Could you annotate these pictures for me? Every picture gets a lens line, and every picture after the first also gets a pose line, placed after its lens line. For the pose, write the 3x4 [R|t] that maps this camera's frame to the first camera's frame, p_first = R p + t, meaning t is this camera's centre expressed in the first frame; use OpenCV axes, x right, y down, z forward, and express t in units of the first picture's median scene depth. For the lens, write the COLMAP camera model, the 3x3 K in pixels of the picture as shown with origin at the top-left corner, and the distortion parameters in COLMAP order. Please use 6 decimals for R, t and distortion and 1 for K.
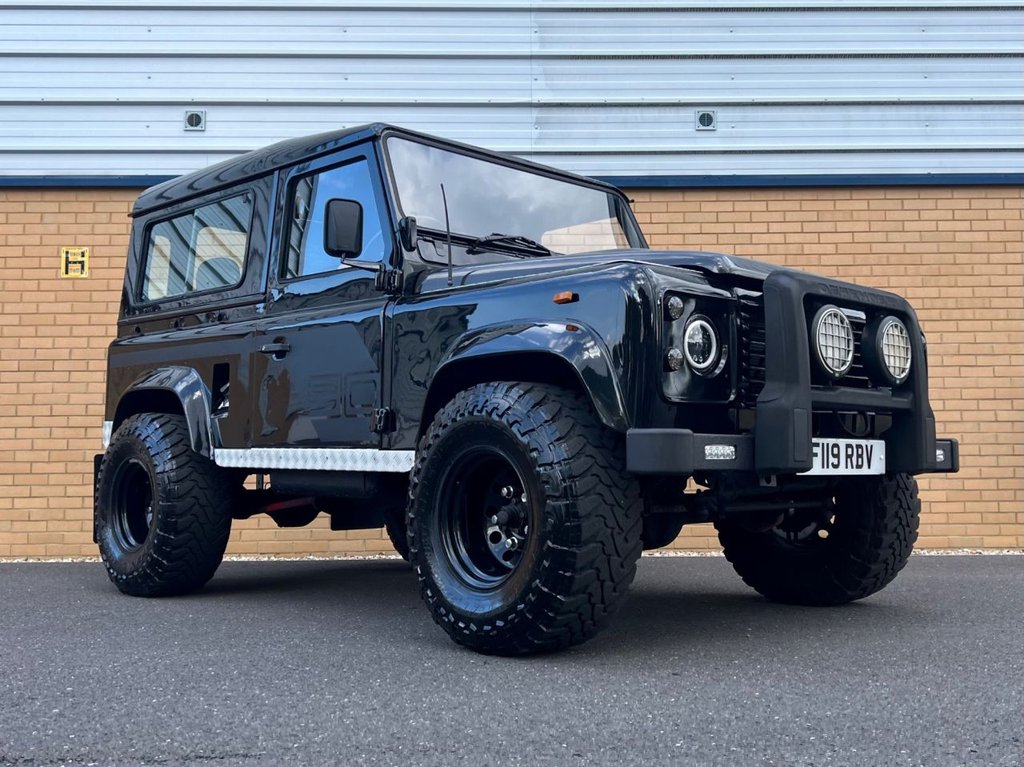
lens RADIAL K [[1071.9, 0, 547.7], [0, 1071.9, 390.5], [0, 0, 1]] dist [0.117307, -0.254165]
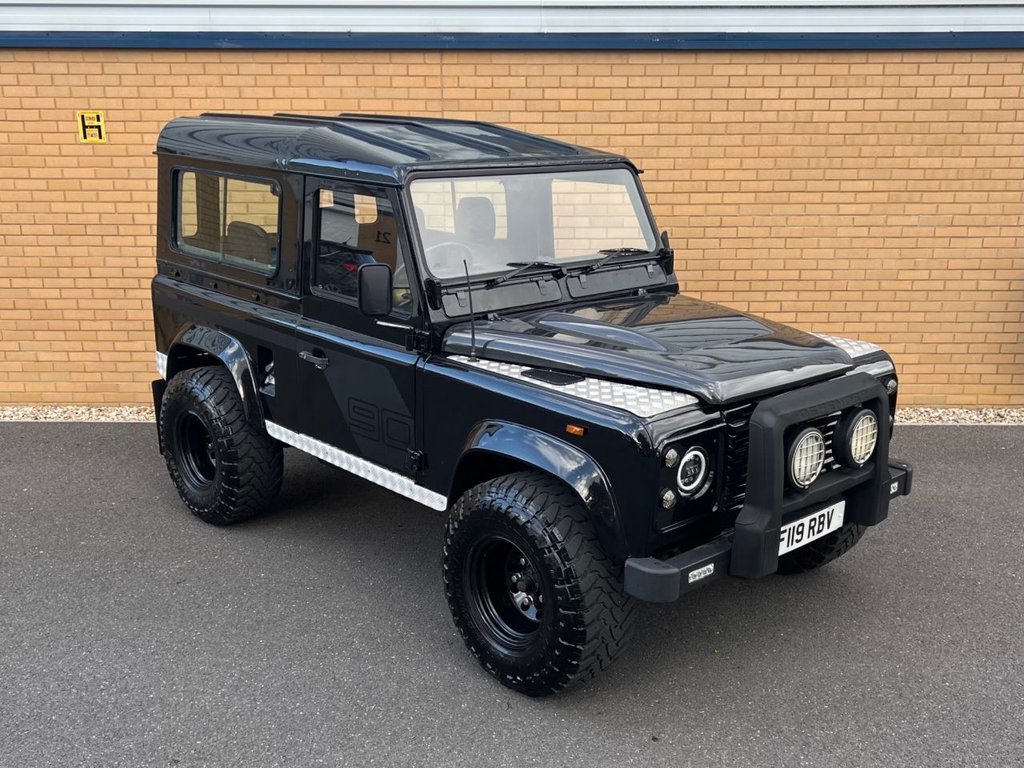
lens RADIAL K [[1049.9, 0, 521.8], [0, 1049.9, 443.0], [0, 0, 1]] dist [0.077029, -0.125007]
pose [[0.999740, 0.014134, -0.017877, -0.009928], [-0.006628, 0.930863, 0.365309, -0.208869], [0.021804, -0.365096, 0.930715, -0.026623]]
